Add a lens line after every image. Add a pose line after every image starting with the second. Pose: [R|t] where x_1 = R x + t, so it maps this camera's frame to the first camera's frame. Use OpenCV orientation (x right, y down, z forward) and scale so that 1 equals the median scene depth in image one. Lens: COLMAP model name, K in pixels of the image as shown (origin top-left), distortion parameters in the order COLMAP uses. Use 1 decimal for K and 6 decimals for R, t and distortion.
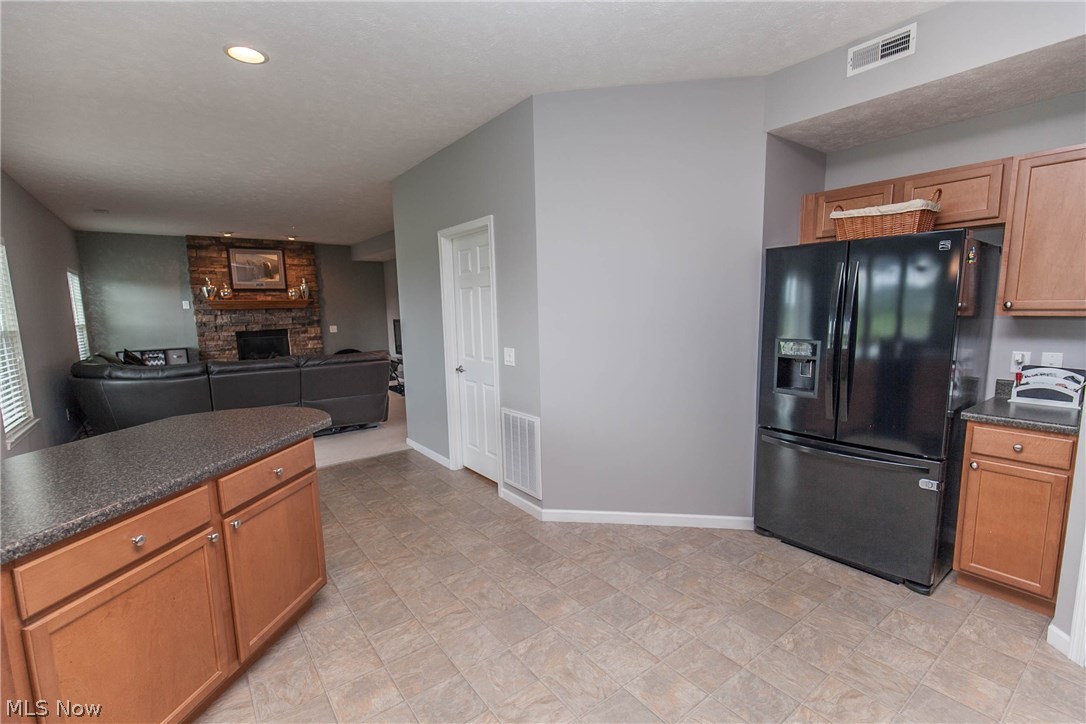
lens RADIAL K [[490.3, 0, 545.7], [0, 490.3, 373.5], [0, 0, 1]] dist [0.006232, -0.003278]
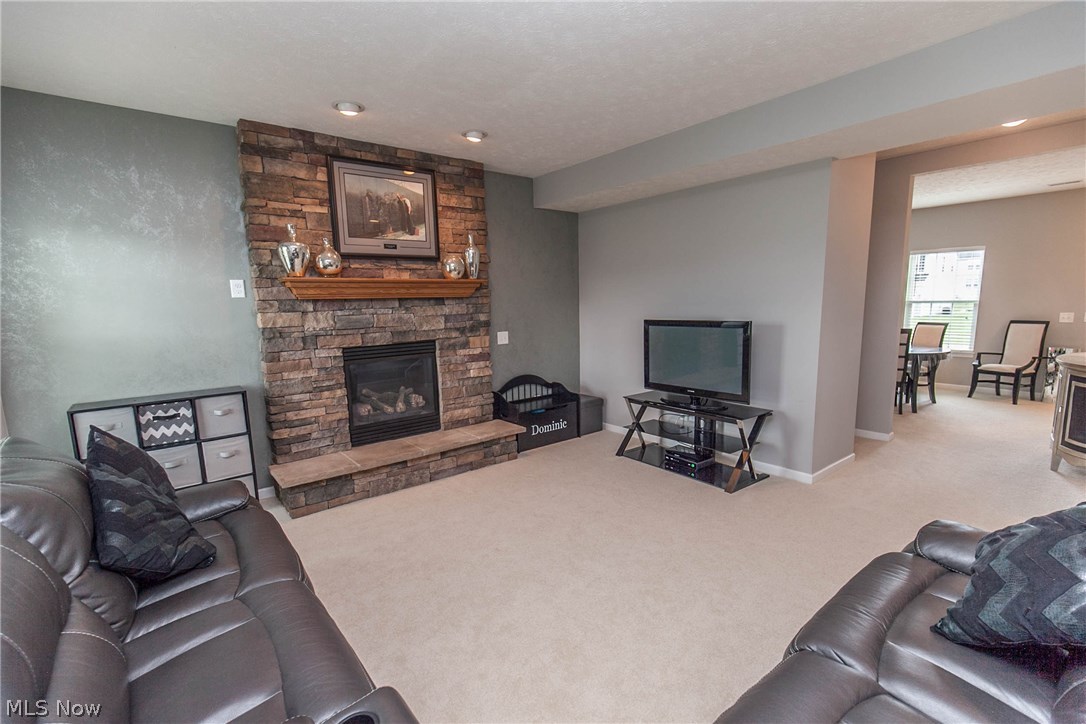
lens RADIAL K [[490.3, 0, 548.1], [0, 490.3, 374.7], [0, 0, 1]] dist [0.006232, -0.003278]
pose [[0.999476, -0.006197, 0.031770, -0.458618], [0.005784, 0.999897, 0.013104, -0.065983], [-0.031848, -0.012913, 0.999409, 0.541847]]
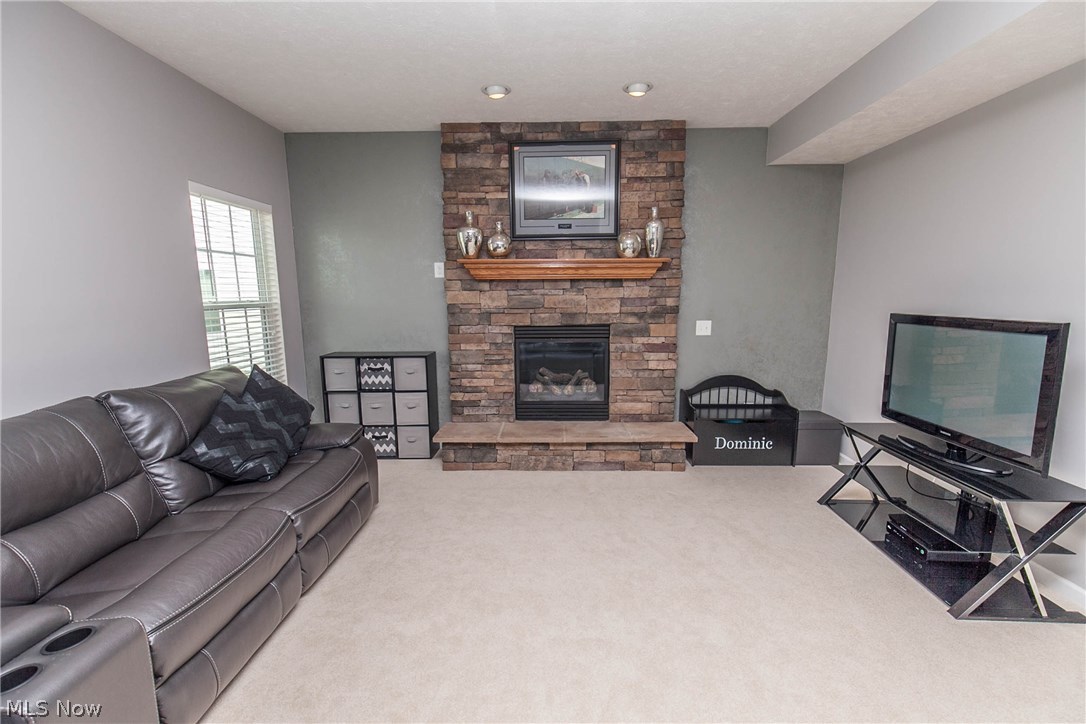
lens RADIAL K [[490.3, 0, 542.6], [0, 490.3, 374.7], [0, 0, 1]] dist [0.006232, -0.003278]
pose [[0.781896, 0.120337, -0.611685, -0.309202], [-0.097294, 0.992725, 0.070932, -0.075418], [0.615770, 0.004052, 0.787915, 0.642641]]
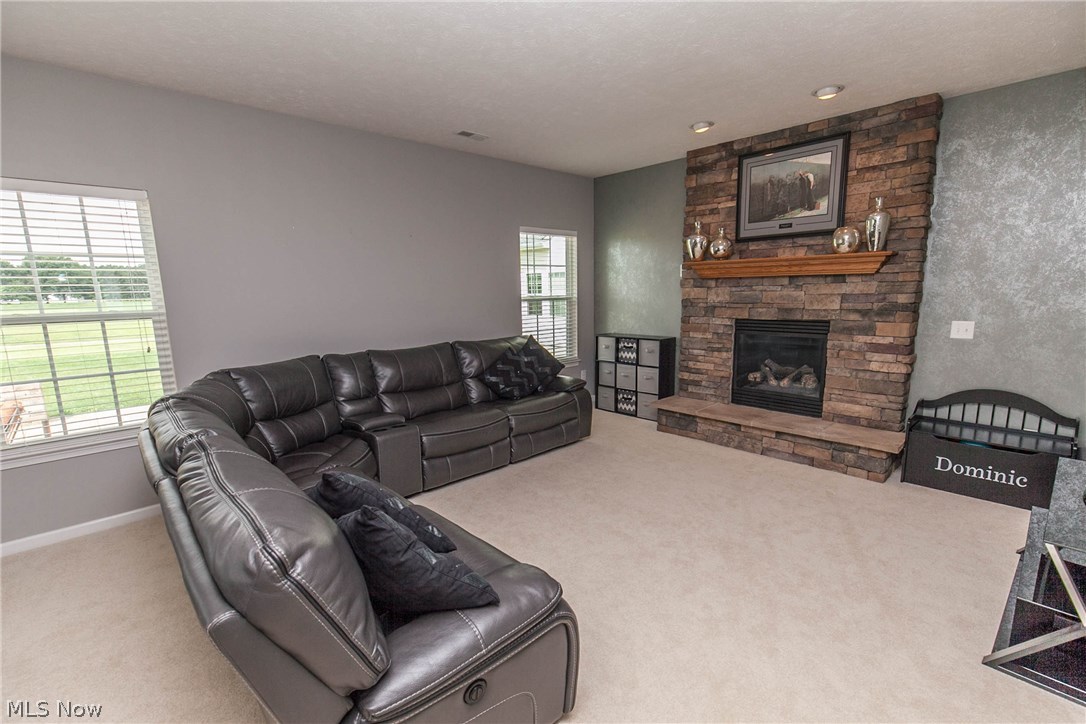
lens RADIAL K [[490.3, 0, 540.5], [0, 490.3, 375.1], [0, 0, 1]] dist [0.006232, -0.003278]
pose [[0.100003, 0.195166, -0.975659, -0.108890], [-0.121505, 0.975631, 0.182707, -0.098598], [0.987540, 0.100276, 0.121279, 0.734969]]
